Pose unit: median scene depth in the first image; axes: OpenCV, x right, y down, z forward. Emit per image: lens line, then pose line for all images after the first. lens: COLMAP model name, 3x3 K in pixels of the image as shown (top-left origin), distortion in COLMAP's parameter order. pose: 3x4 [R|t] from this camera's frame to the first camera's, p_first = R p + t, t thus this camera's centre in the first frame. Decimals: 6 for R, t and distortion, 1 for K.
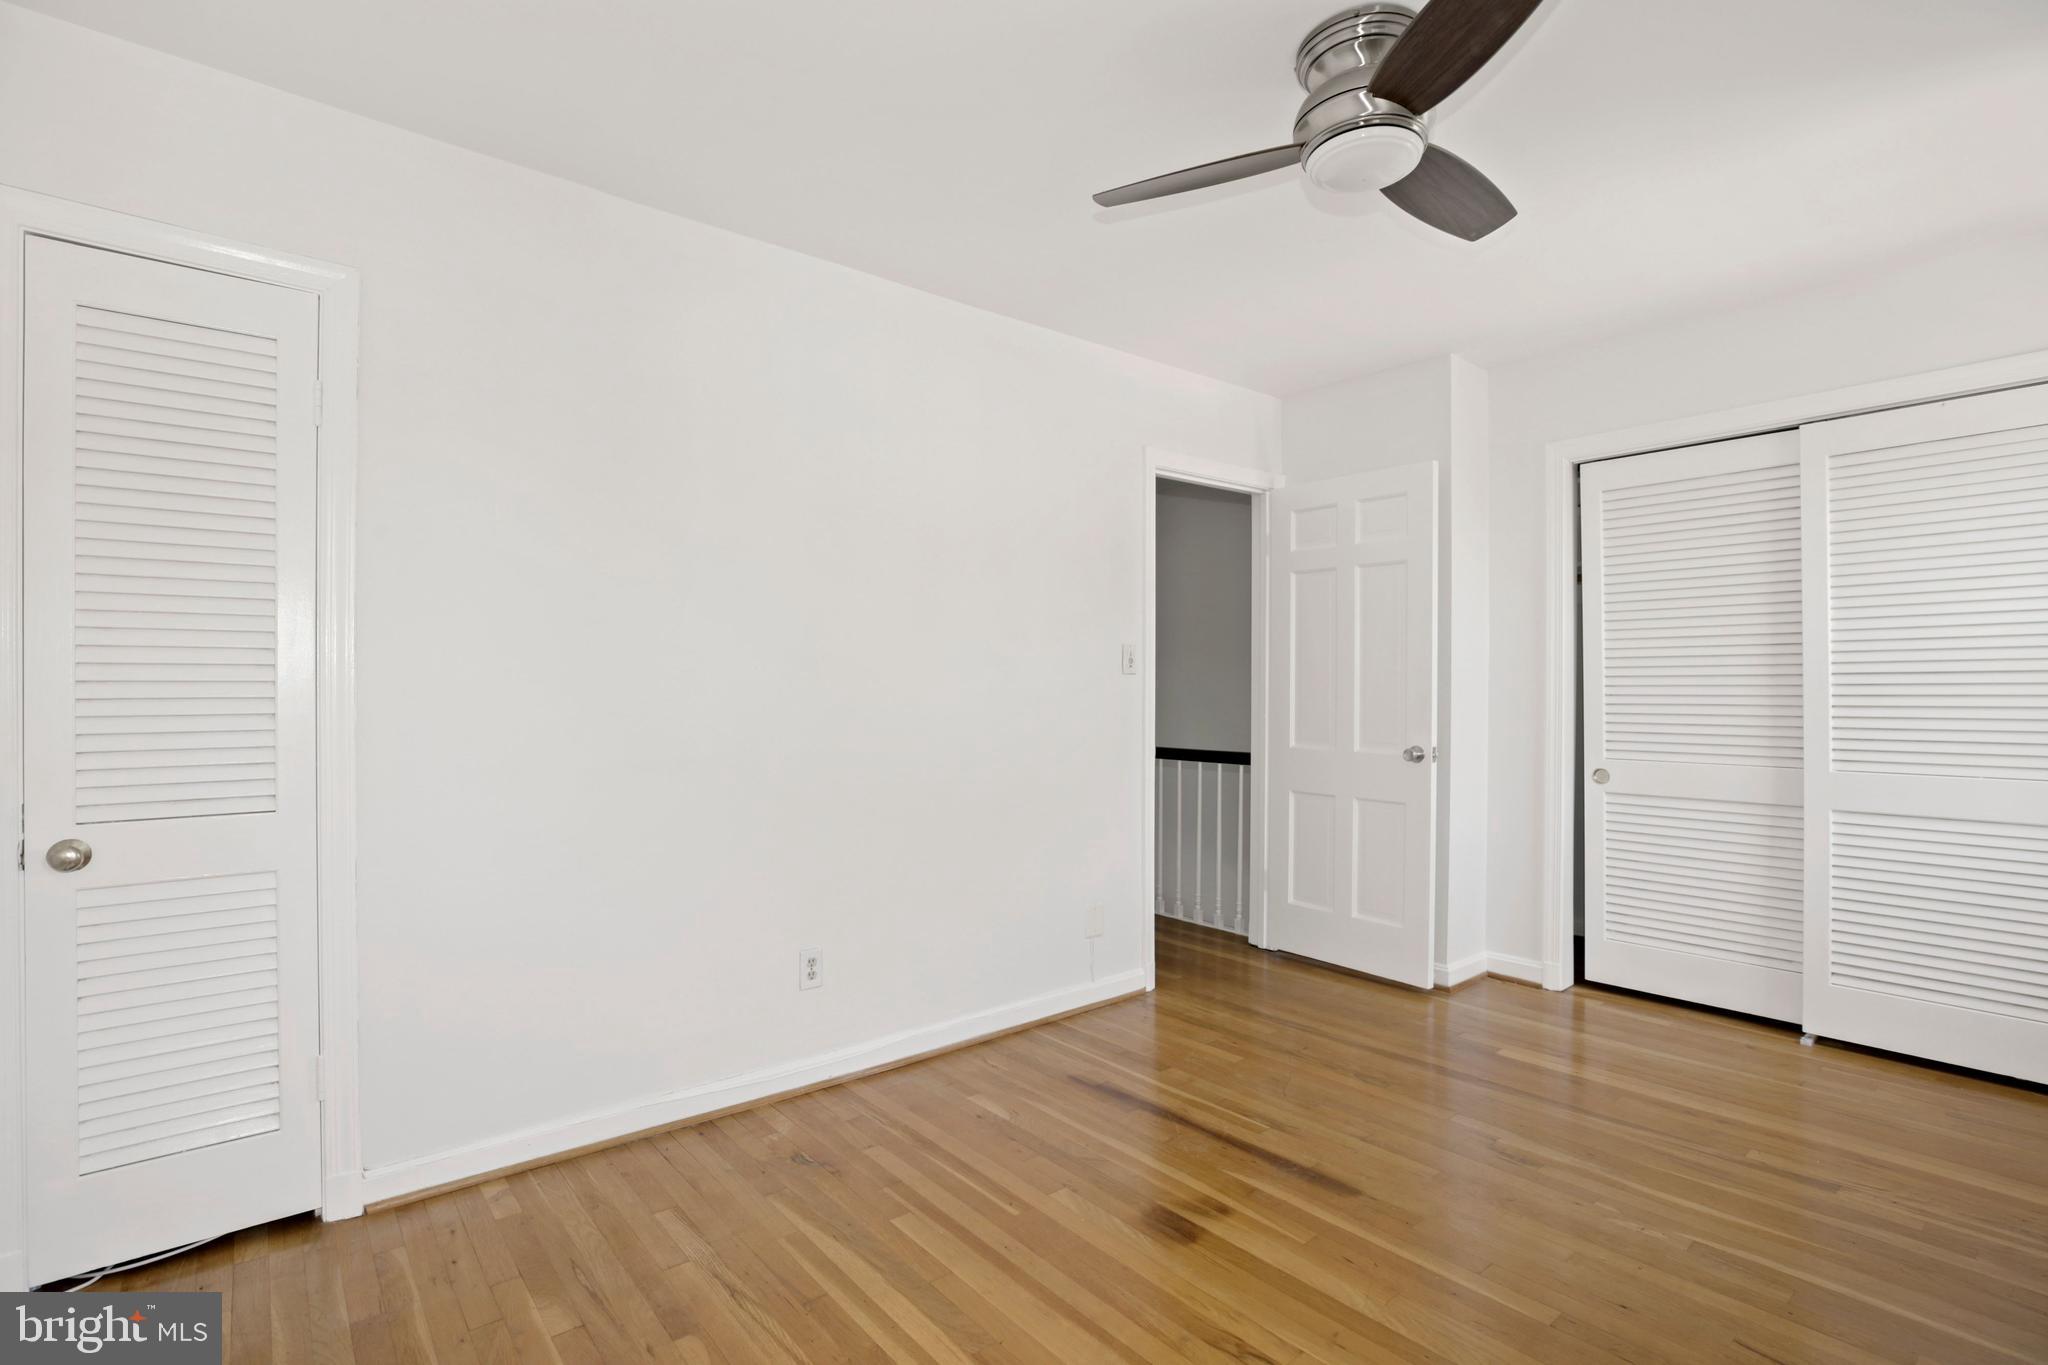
lens RADIAL K [[932.7, 0, 1031.2], [0, 932.7, 684.6], [0, 0, 1]] dist [-0.015093, 0.003465]
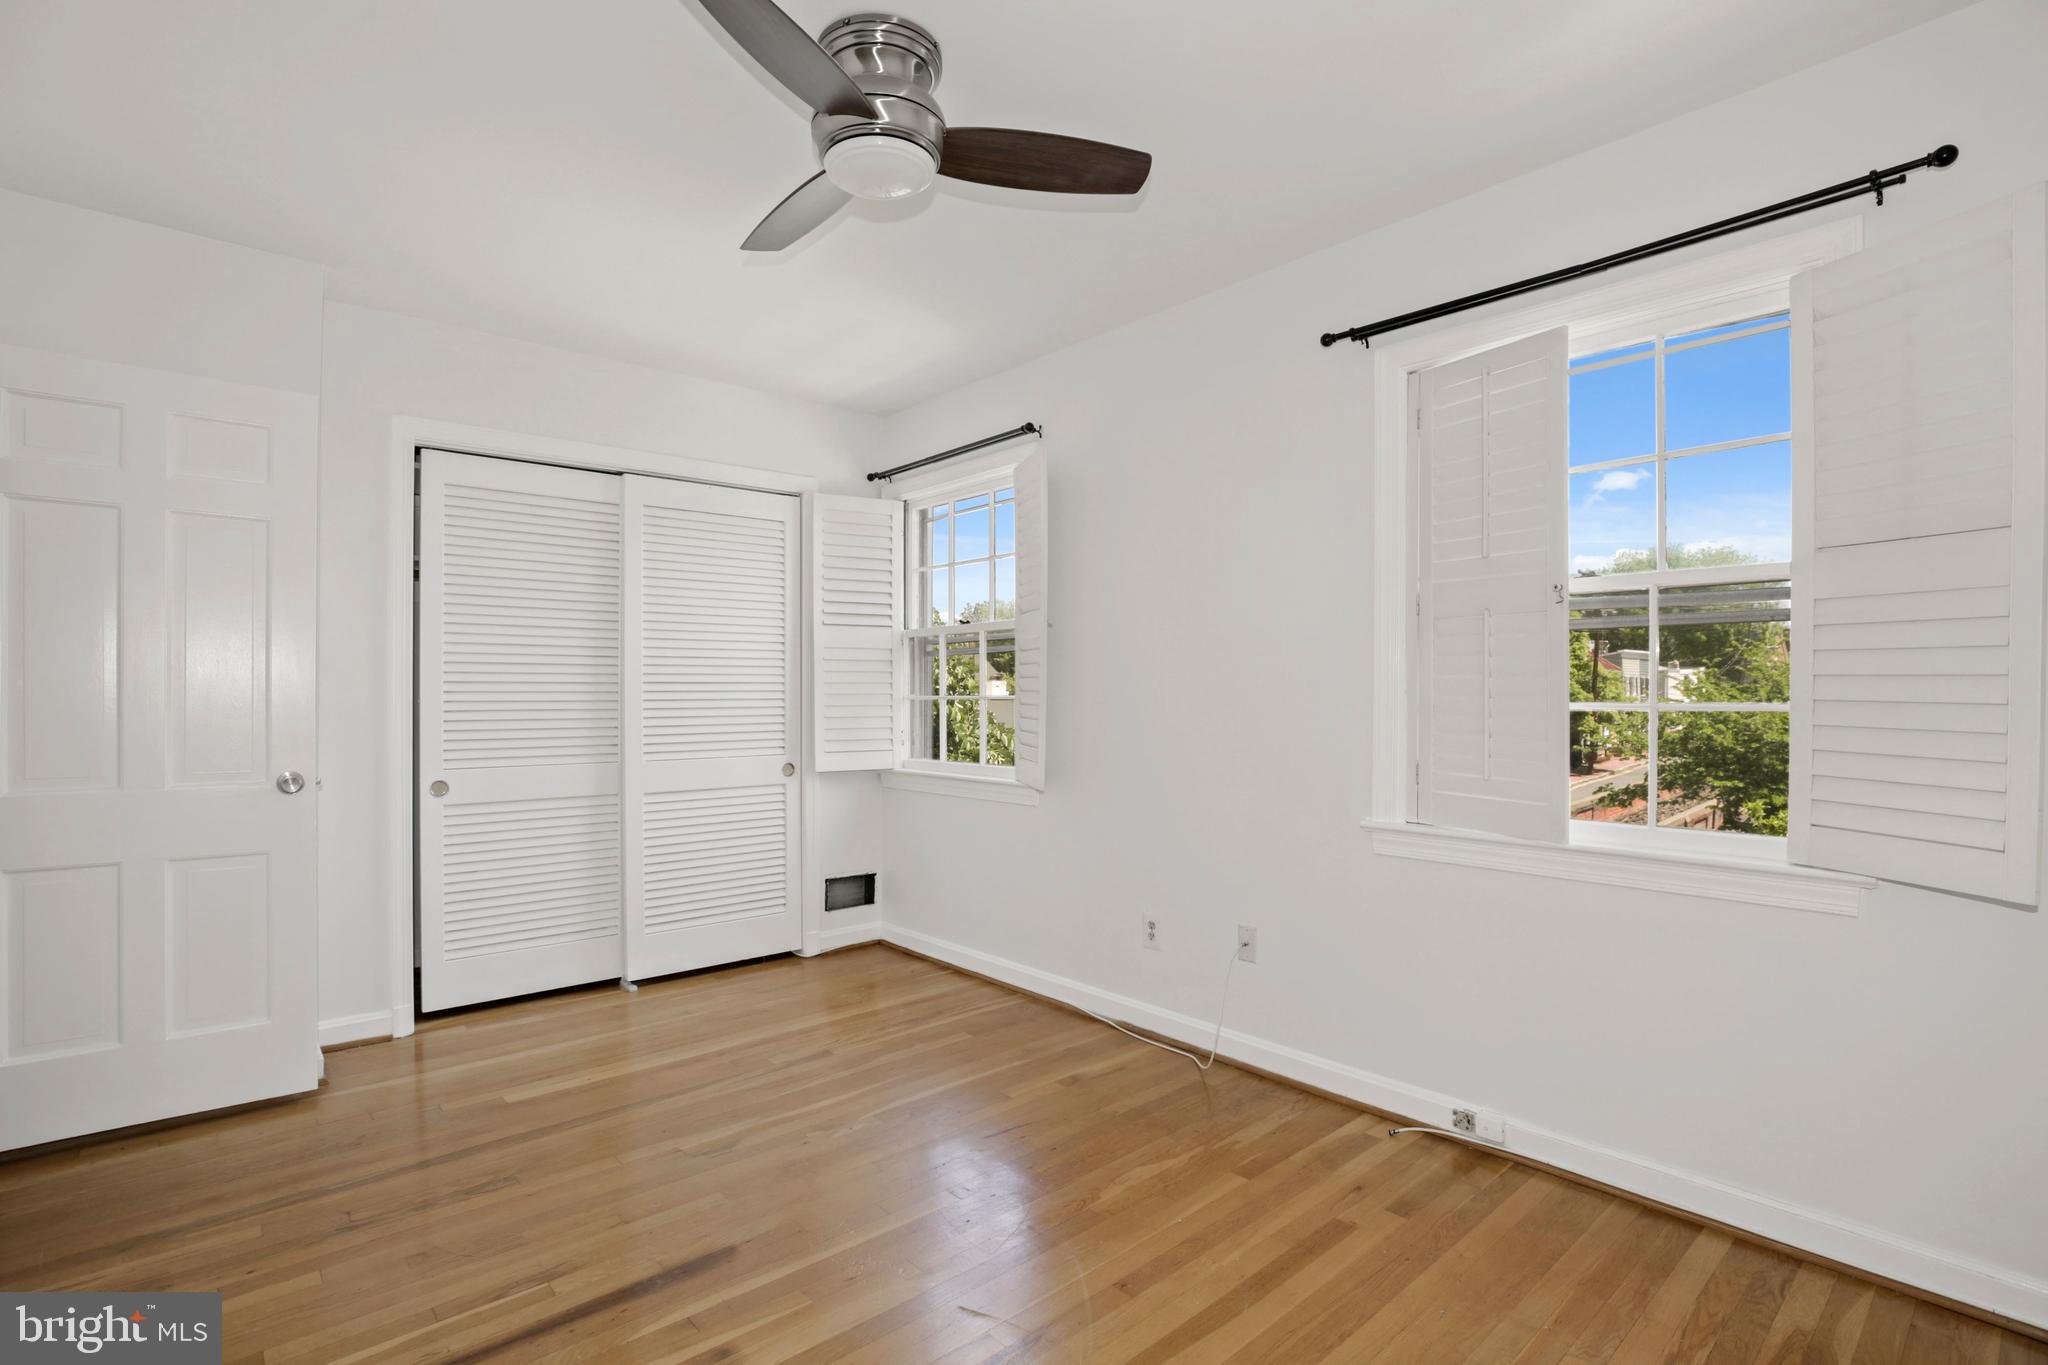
lens RADIAL K [[932.7, 0, 1031.8], [0, 932.7, 691.8], [0, 0, 1]] dist [-0.015093, 0.003465]
pose [[0.022853, 0.004085, 0.999730, -0.355305], [-0.001604, 0.999991, -0.004050, 0.004528], [-0.999738, -0.001511, 0.022859, 0.444946]]
